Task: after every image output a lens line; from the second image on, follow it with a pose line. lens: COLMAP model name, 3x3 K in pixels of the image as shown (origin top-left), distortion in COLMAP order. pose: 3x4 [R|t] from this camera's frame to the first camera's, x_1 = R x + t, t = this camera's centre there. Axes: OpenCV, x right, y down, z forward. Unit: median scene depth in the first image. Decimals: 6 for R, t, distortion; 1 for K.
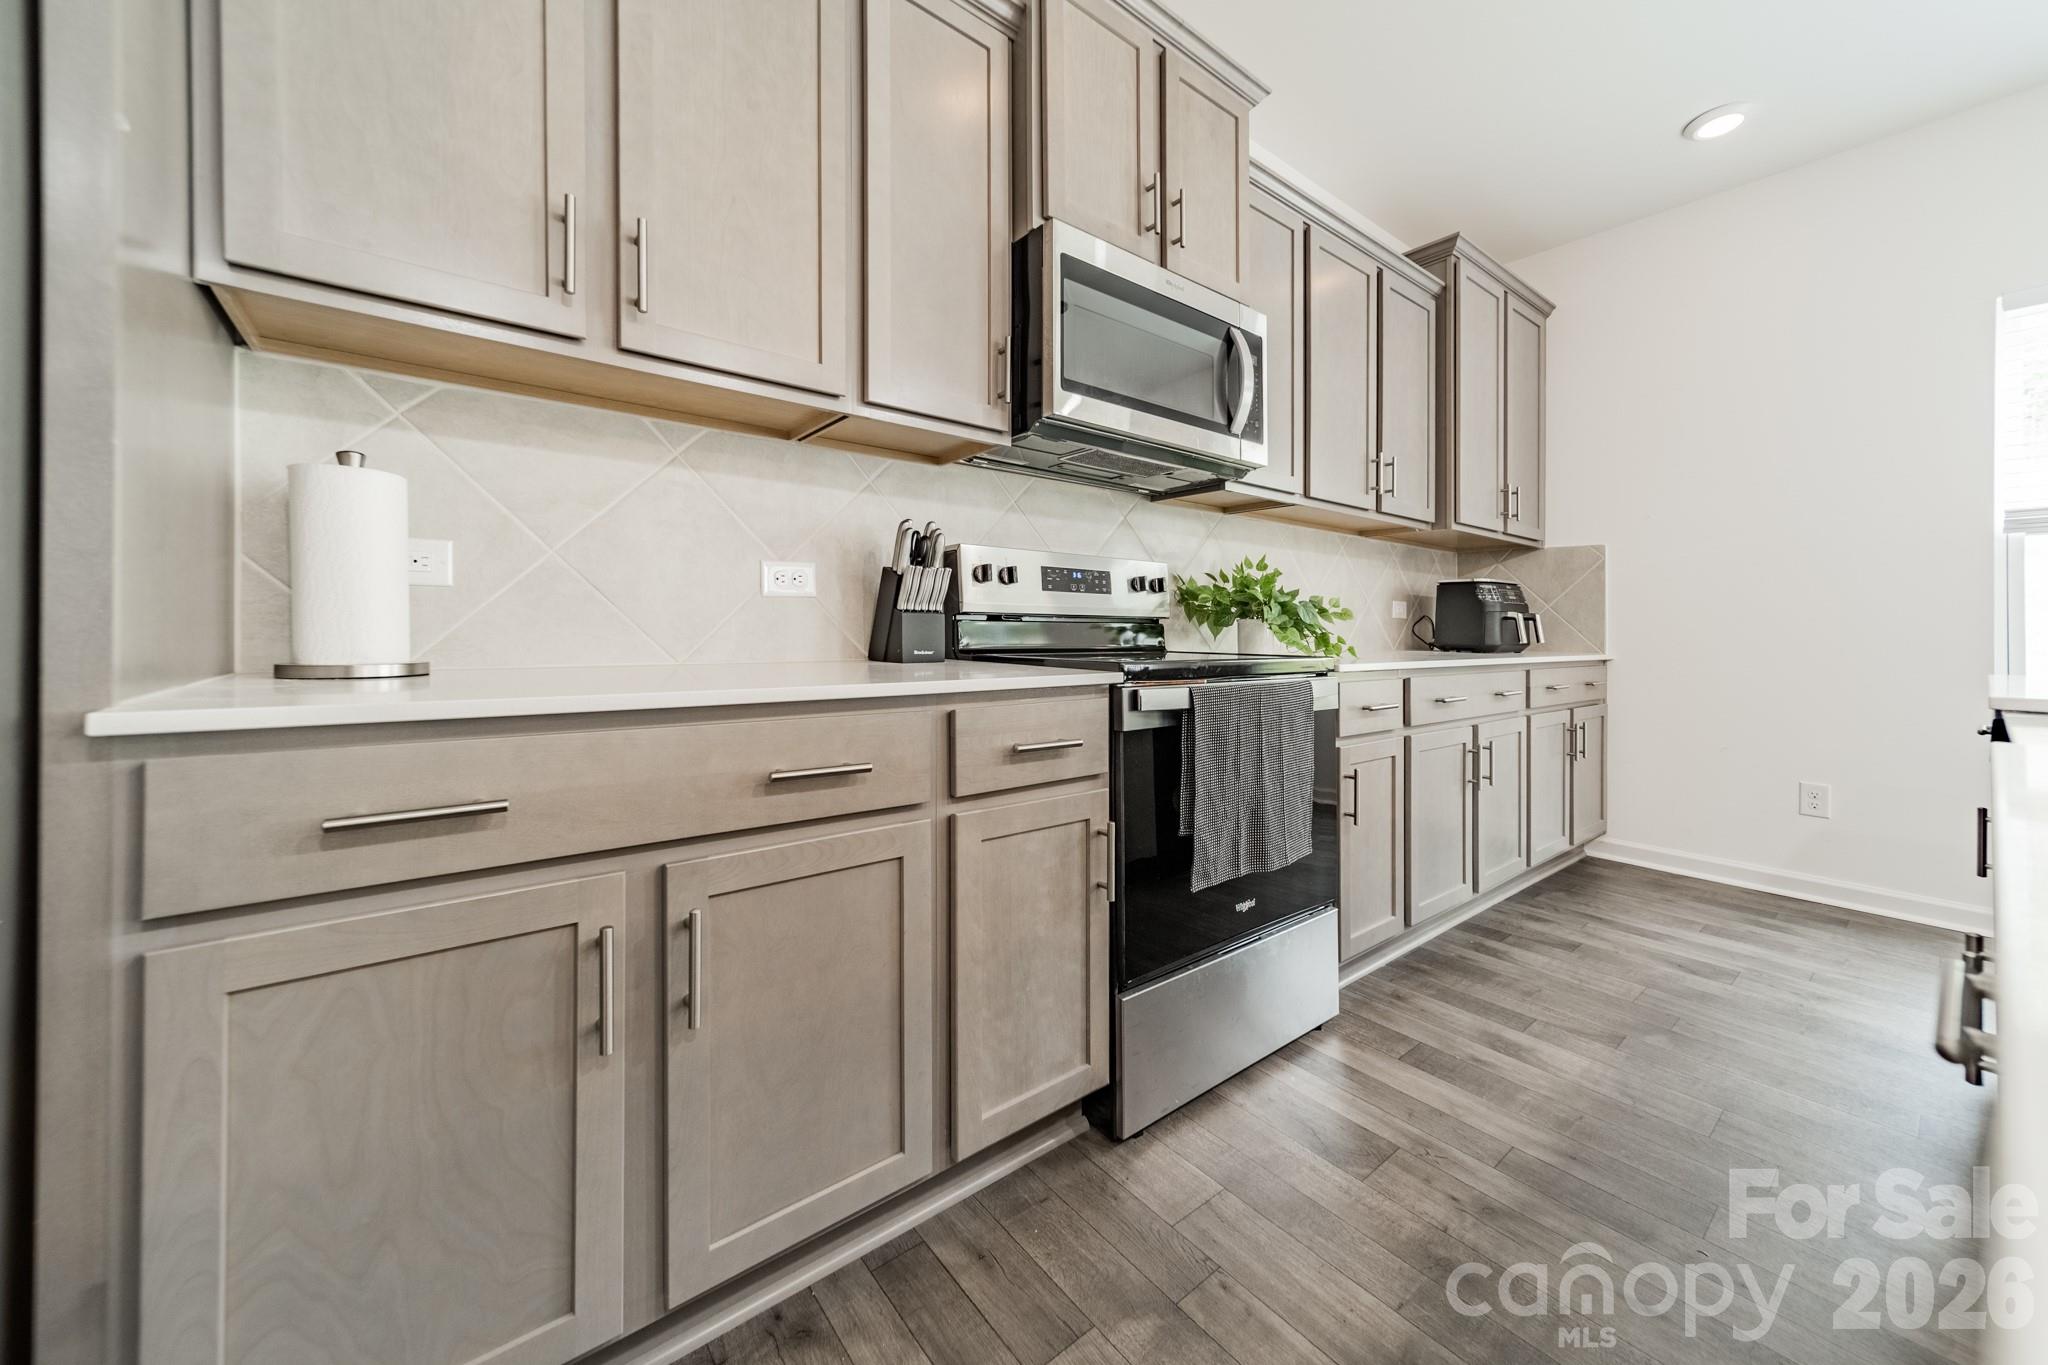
lens RADIAL K [[758.3, 0, 1039.6], [0, 758.3, 627.5], [0, 0, 1]] dist [0.010804, -0.000026]
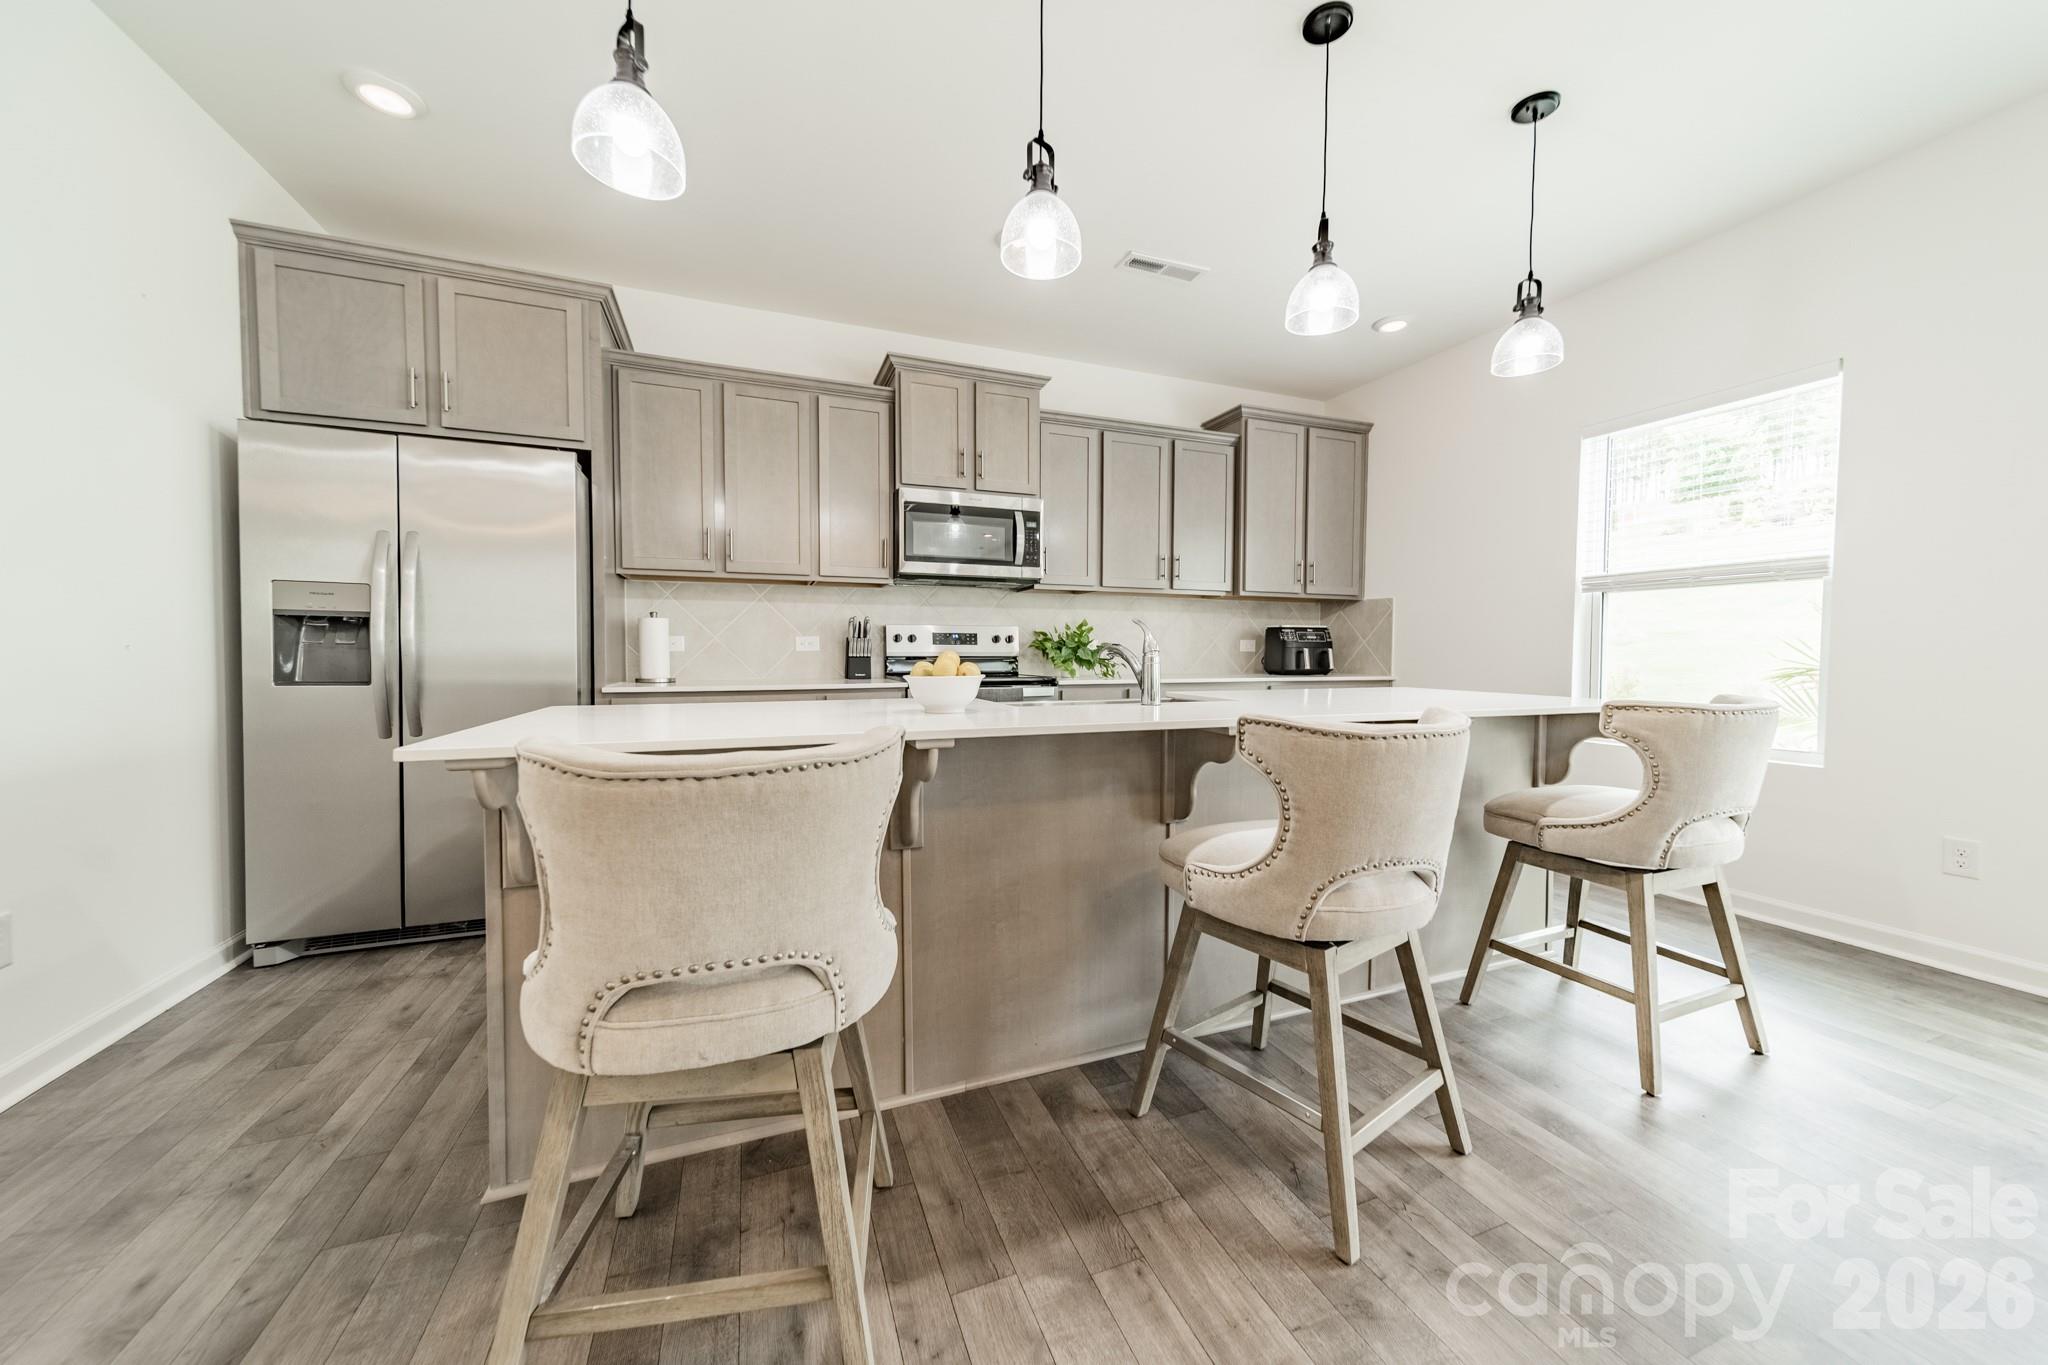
lens RADIAL K [[728.9, 0, 1033.4], [0, 728.9, 673.0], [0, 0, 1]] dist [0.007337, -0.000061]
pose [[0.953443, 0.000786, -0.301572, 0.874161], [0.008763, 0.999502, 0.030312, -0.030101], [0.301446, -0.031544, 0.952961, -0.817072]]
